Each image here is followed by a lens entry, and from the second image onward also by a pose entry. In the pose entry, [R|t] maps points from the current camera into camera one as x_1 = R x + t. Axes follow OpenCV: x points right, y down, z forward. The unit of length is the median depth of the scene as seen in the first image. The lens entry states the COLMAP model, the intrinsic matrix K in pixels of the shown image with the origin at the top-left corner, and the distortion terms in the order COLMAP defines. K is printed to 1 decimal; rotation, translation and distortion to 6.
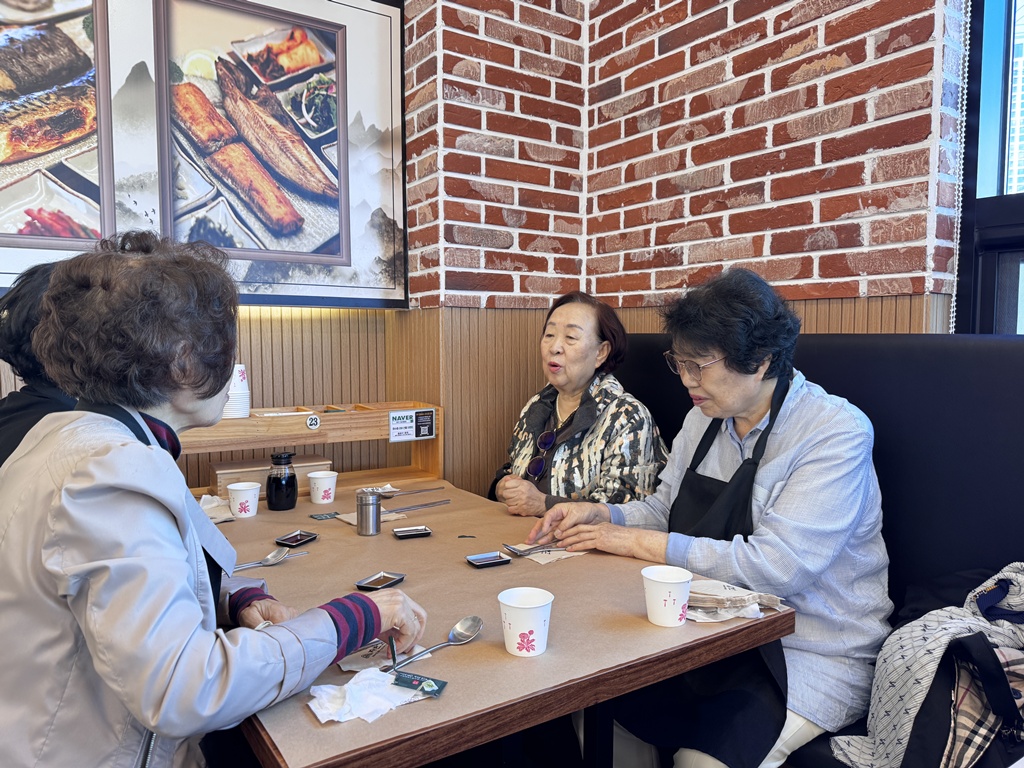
lens RADIAL K [[729.6, 0, 504.5], [0, 729.6, 387.5], [0, 0, 1]] dist [0.021841, -0.016840]
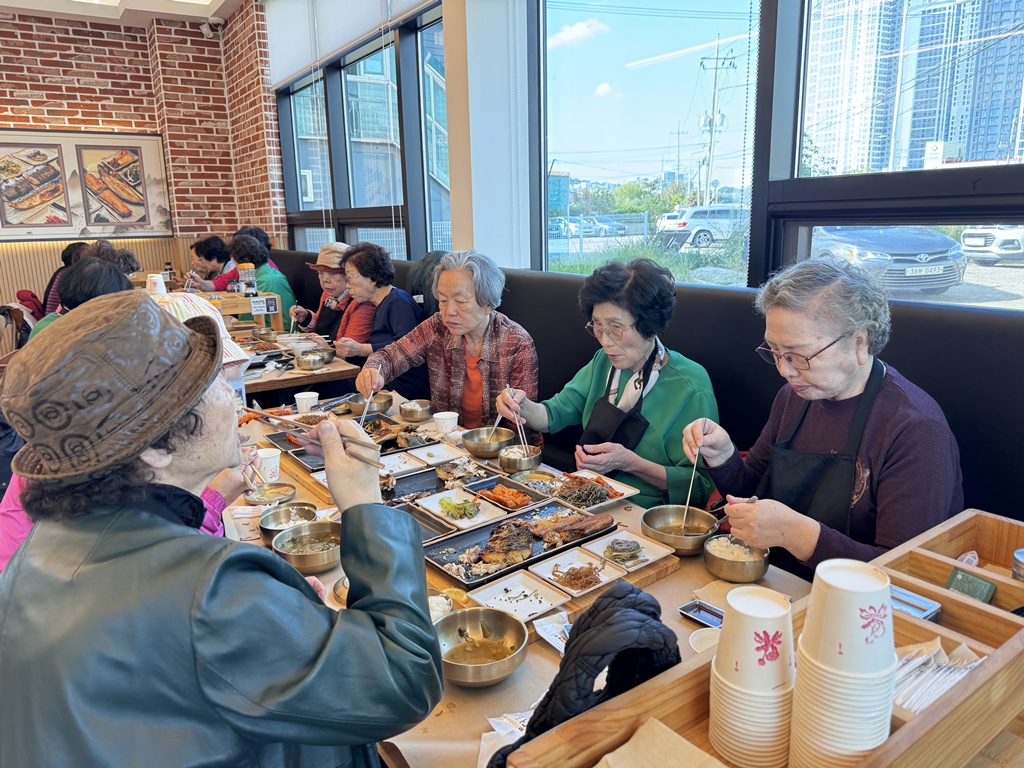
lens RADIAL K [[729.6, 0, 518.9], [0, 729.6, 376.6], [0, 0, 1]] dist [0.021841, -0.016840]
pose [[0.999376, -0.034737, 0.006321, 1.329923], [0.033764, 0.992600, 0.116645, 0.164725], [-0.010326, -0.116359, 0.993154, -2.215785]]
